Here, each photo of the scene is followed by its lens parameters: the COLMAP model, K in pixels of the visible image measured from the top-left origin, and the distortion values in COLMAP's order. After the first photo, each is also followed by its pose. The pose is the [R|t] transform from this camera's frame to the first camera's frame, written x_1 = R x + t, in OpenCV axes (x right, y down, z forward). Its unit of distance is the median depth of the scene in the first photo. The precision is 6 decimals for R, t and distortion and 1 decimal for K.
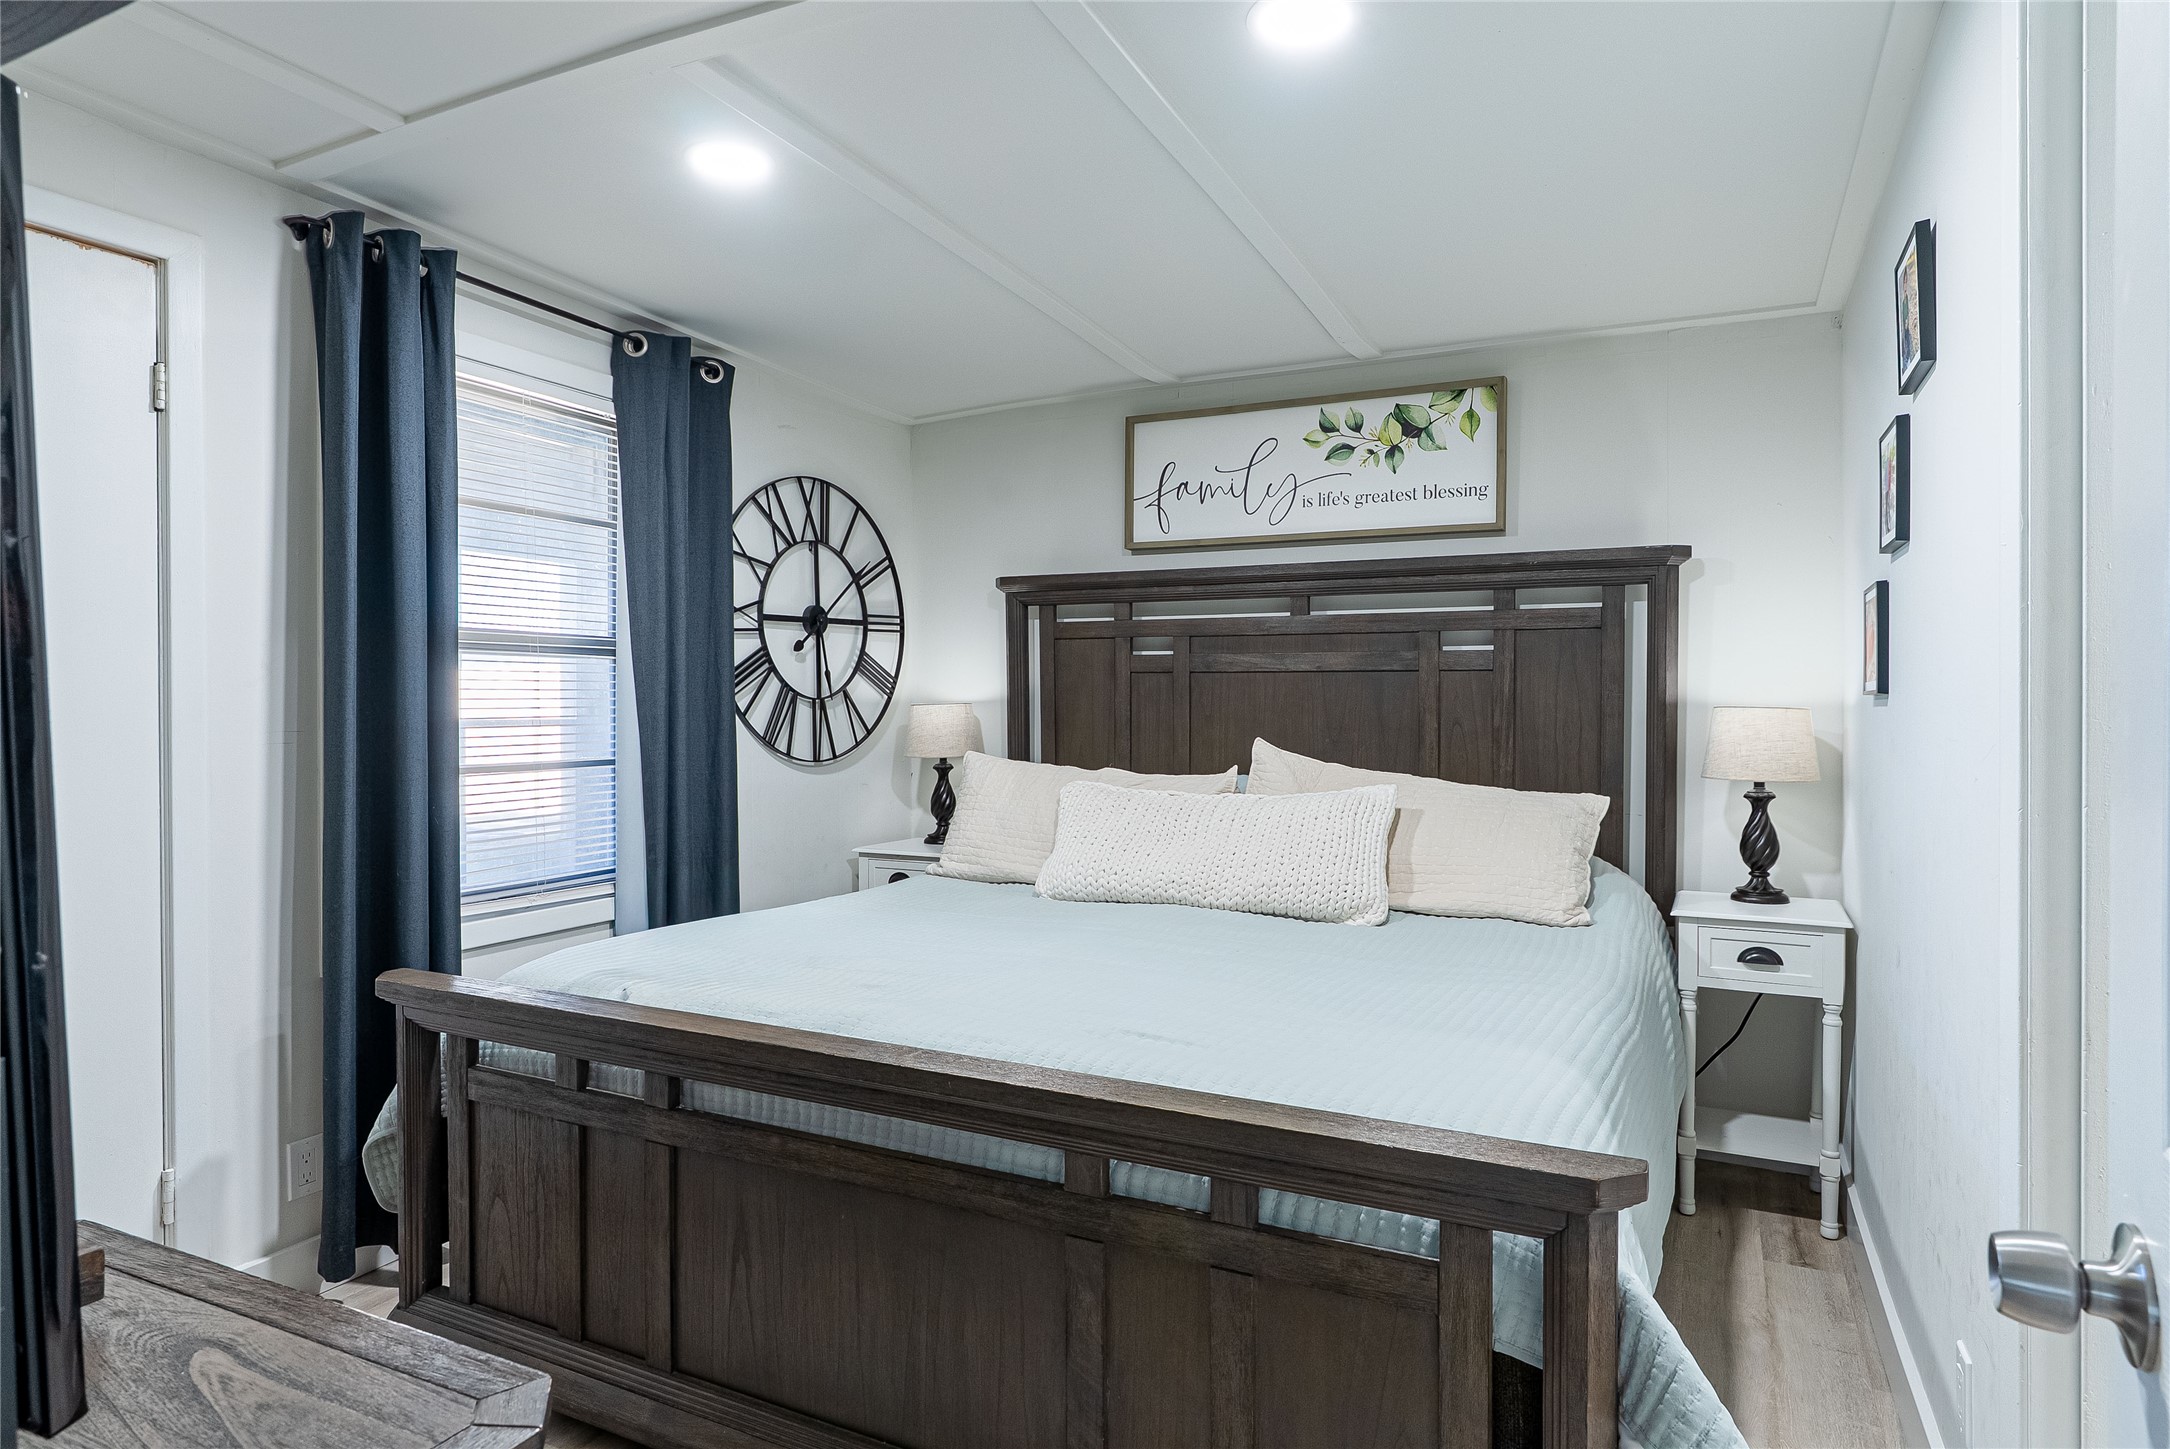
lens RADIAL K [[1200.3, 0, 1094.3], [0, 1200.3, 720.9], [0, 0, 1]] dist [0.000850, 0.000091]
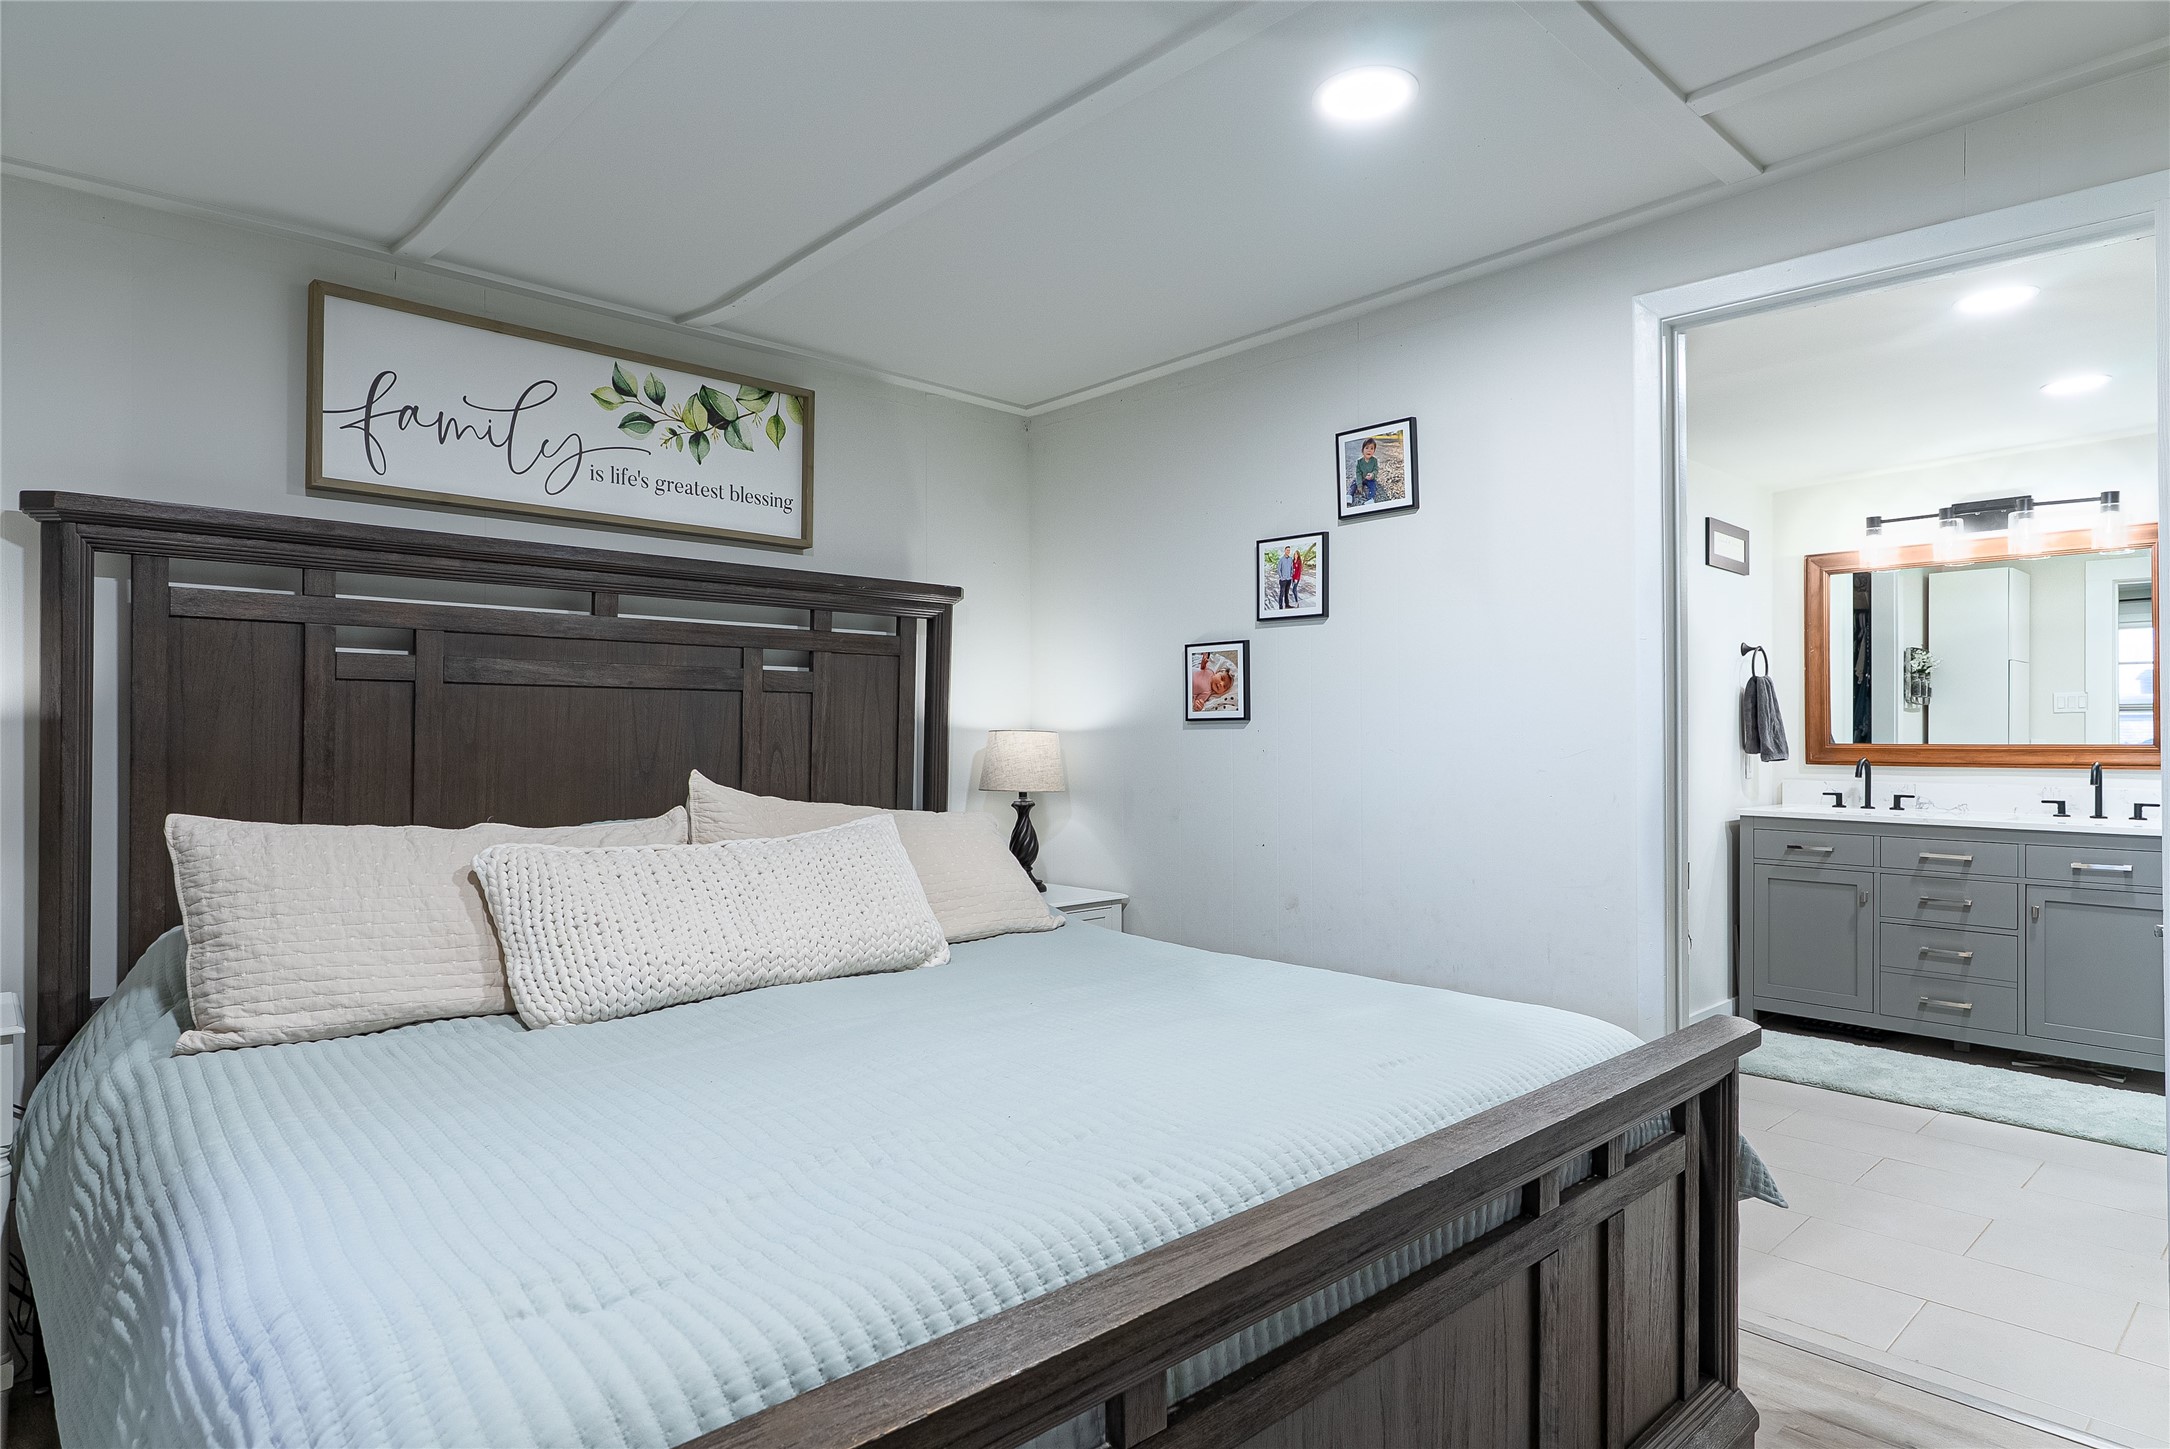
lens RADIAL K [[1200.3, 0, 1092.6], [0, 1200.3, 718.4], [0, 0, 1]] dist [0.000850, 0.000091]
pose [[0.362053, 0.011207, 0.932090, -0.453437], [0.020576, 0.999588, -0.020011, 0.001907], [-0.931930, 0.026423, 0.361674, 0.420948]]
